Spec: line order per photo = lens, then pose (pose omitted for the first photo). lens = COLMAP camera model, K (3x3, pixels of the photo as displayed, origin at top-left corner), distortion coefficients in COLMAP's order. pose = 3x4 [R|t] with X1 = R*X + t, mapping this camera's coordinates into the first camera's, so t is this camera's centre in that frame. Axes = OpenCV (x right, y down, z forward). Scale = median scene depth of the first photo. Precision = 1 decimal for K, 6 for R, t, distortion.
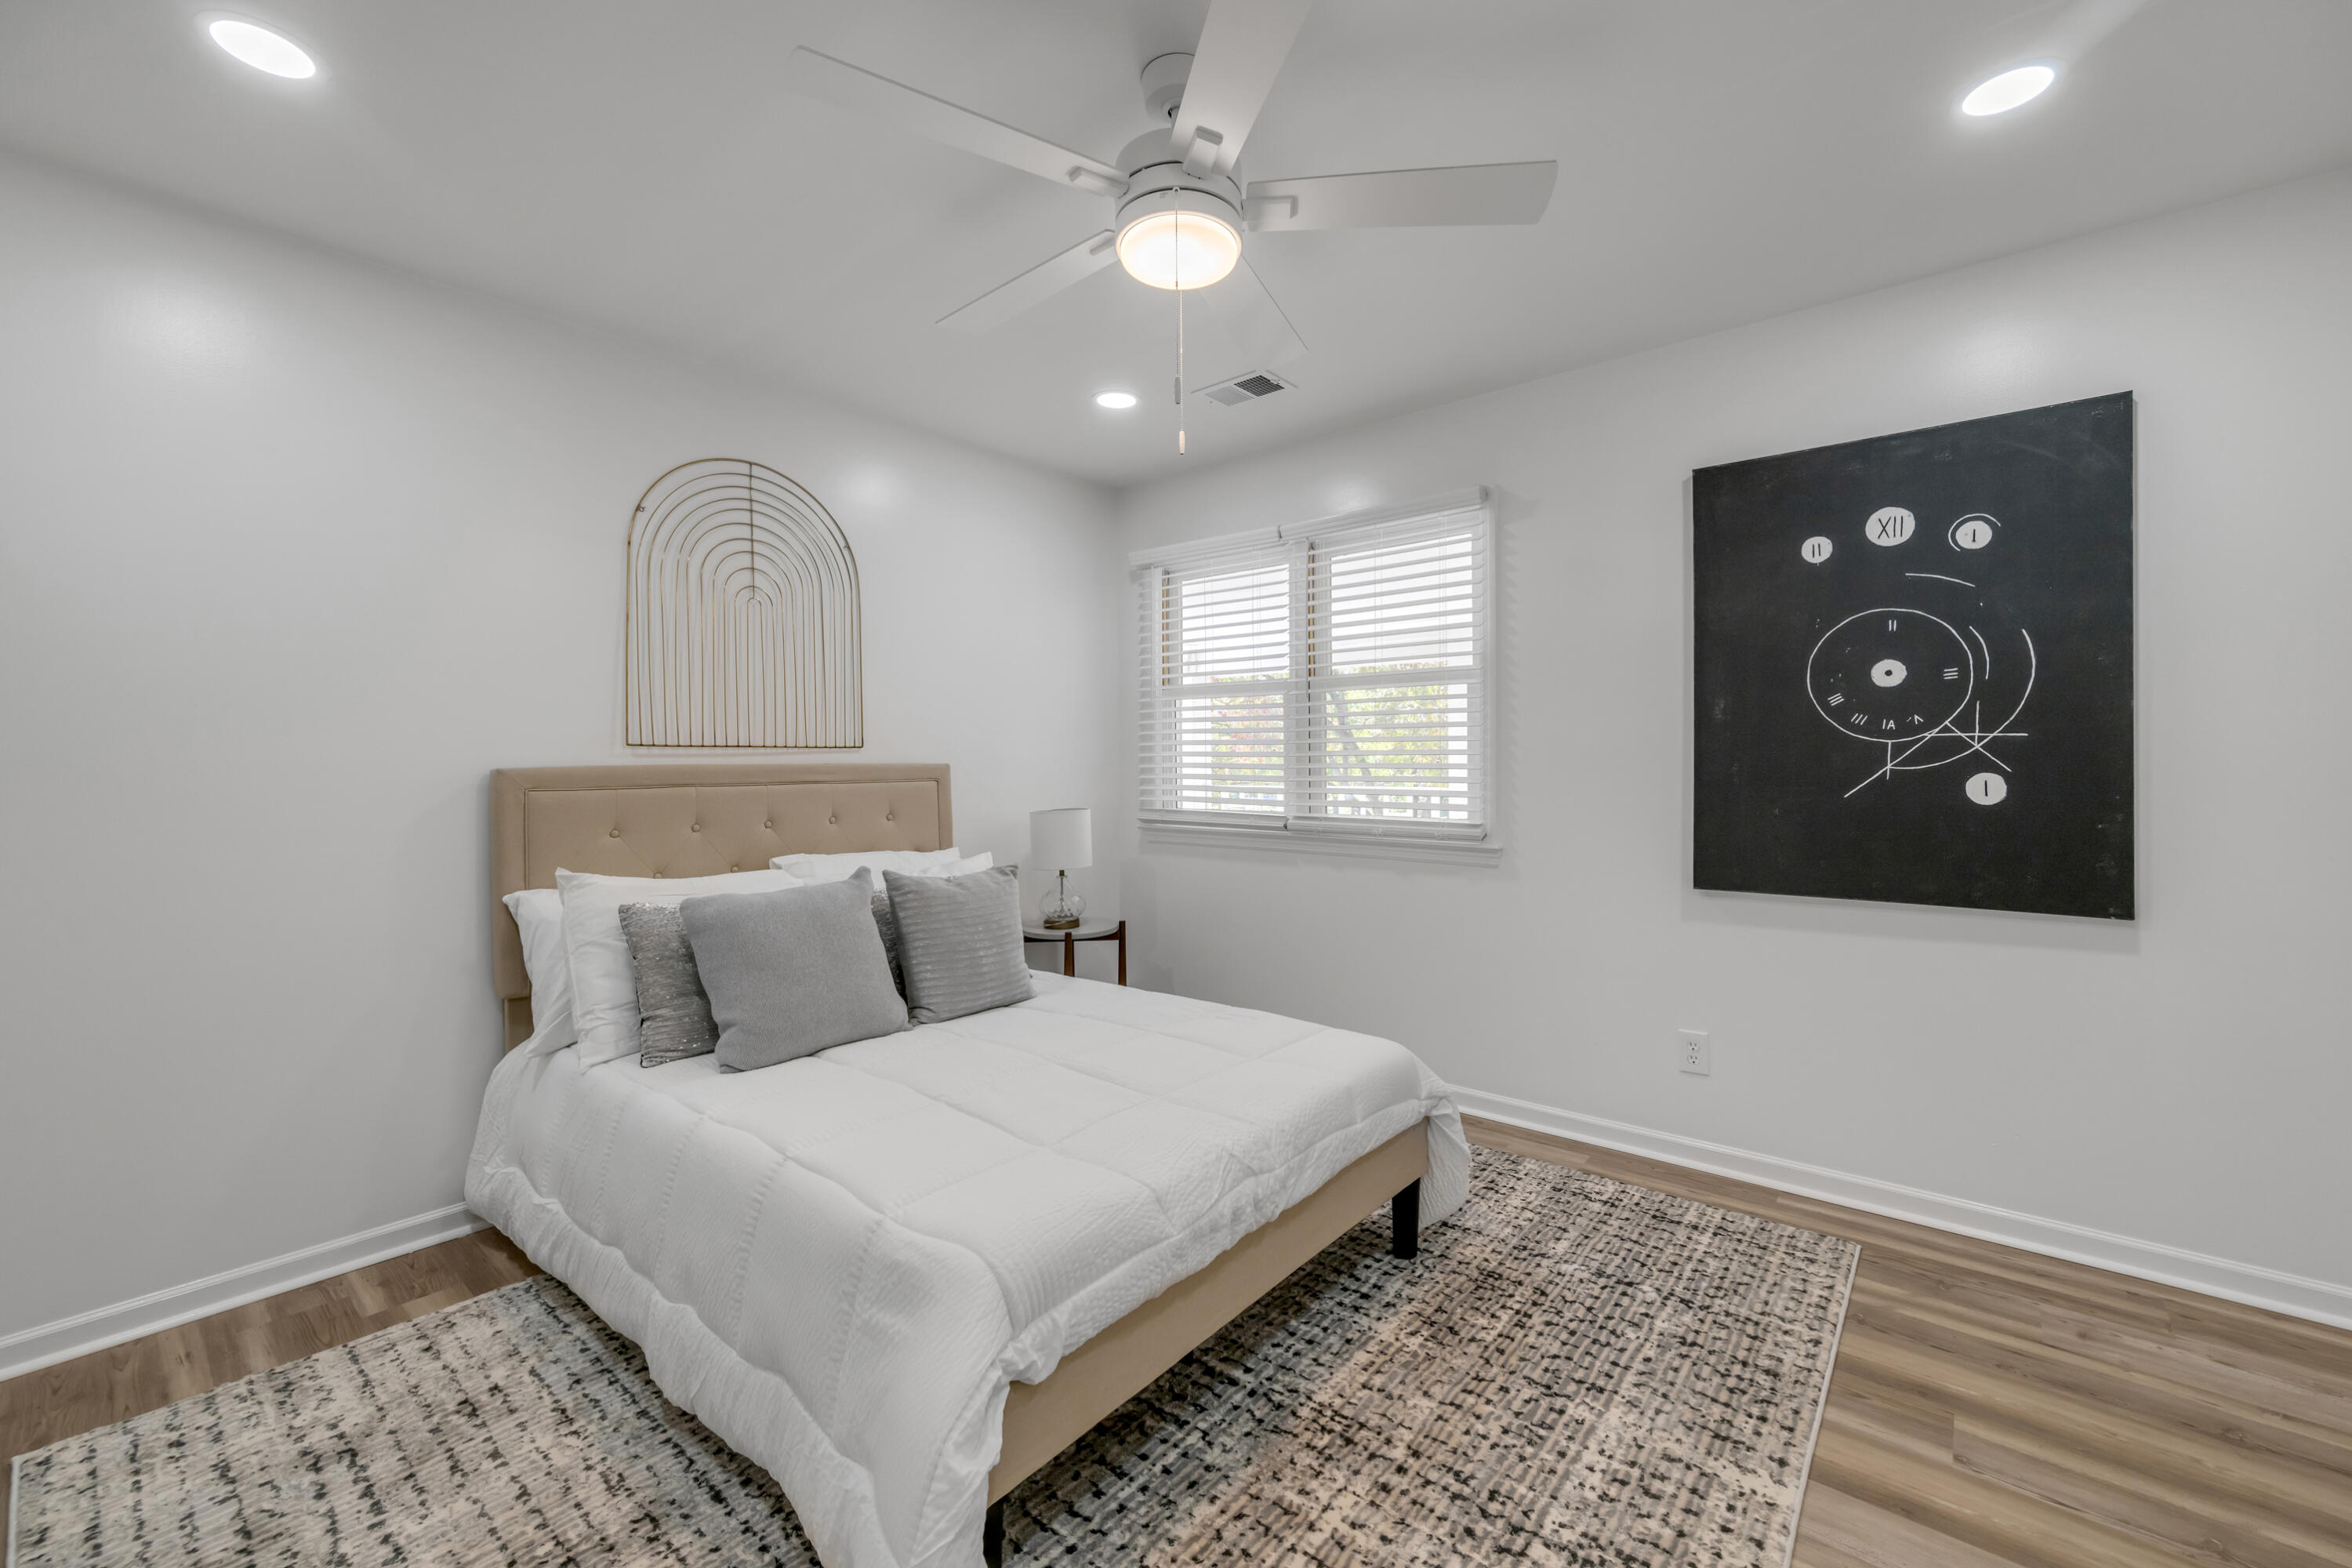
lens RADIAL K [[943.1, 0, 1173.1], [0, 943.1, 792.2], [0, 0, 1]] dist [-0.003198, -0.000320]
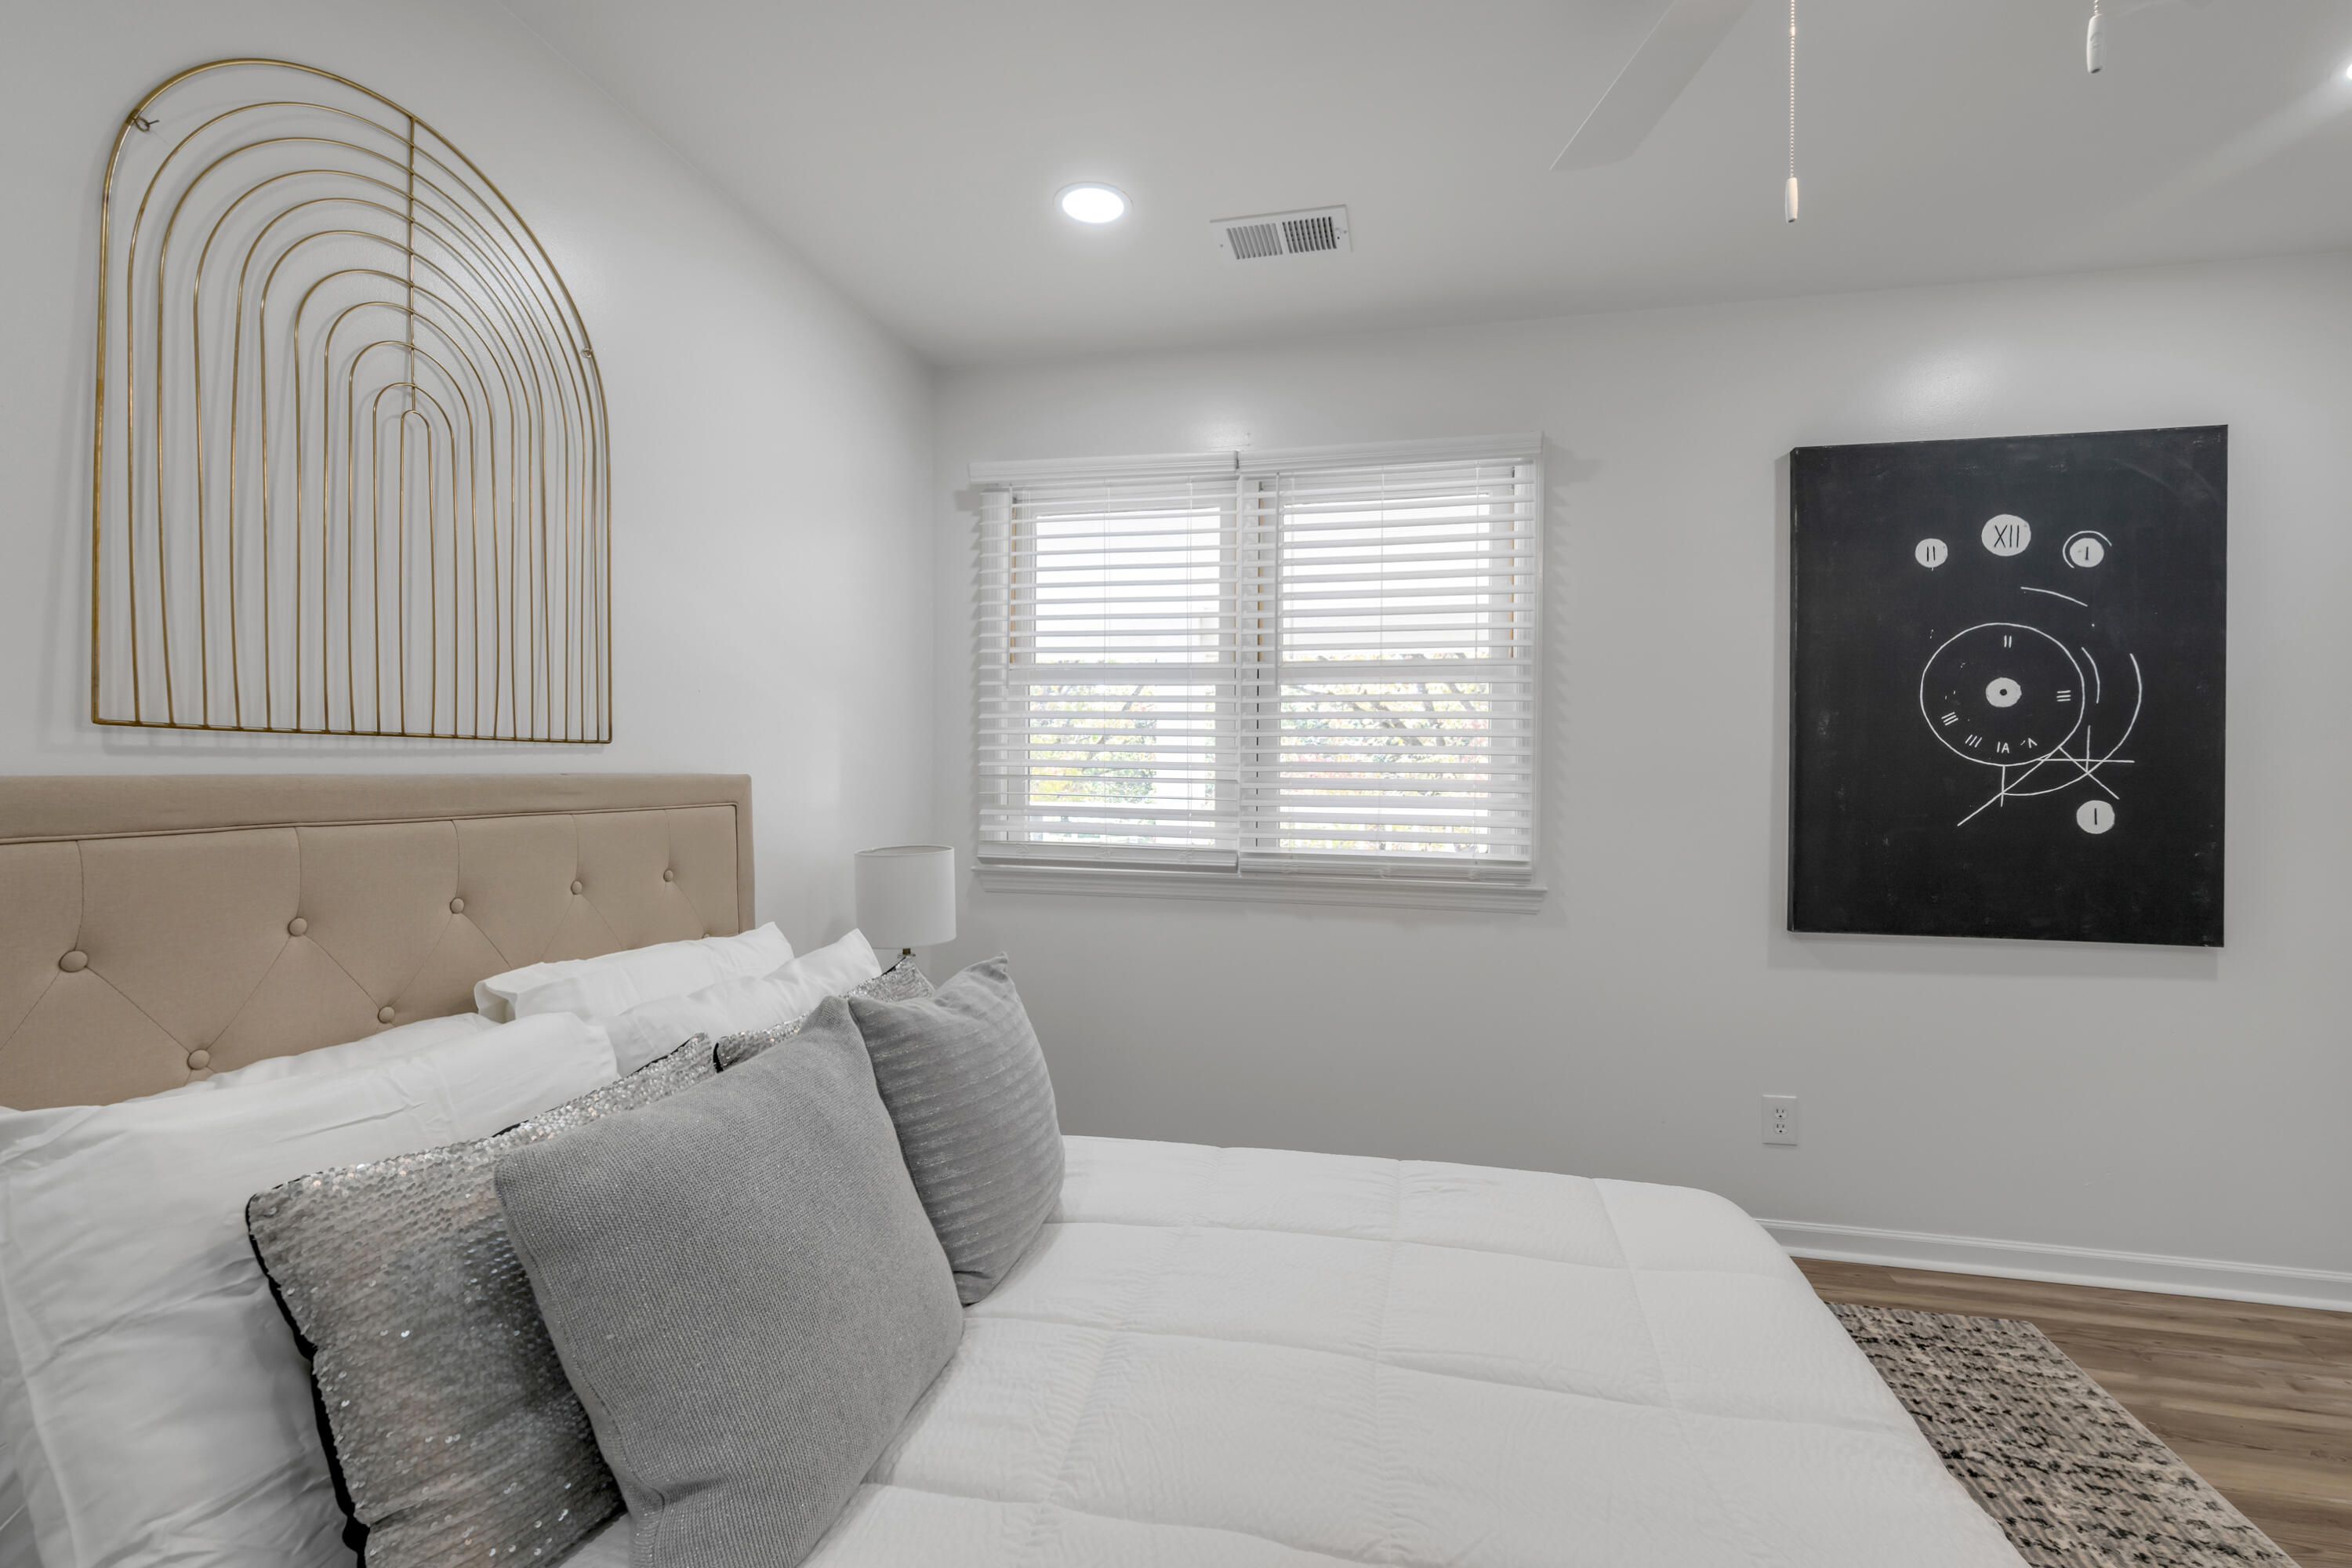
lens RADIAL K [[1026.9, 0, 1178.7], [0, 1026.9, 792.8], [0, 0, 1]] dist [-0.007977, 0.000745]
pose [[0.885731, 0.003007, 0.464189, -0.377090], [0.001952, 0.999946, -0.010203, -0.016325], [-0.464195, 0.009943, 0.885677, 0.425143]]
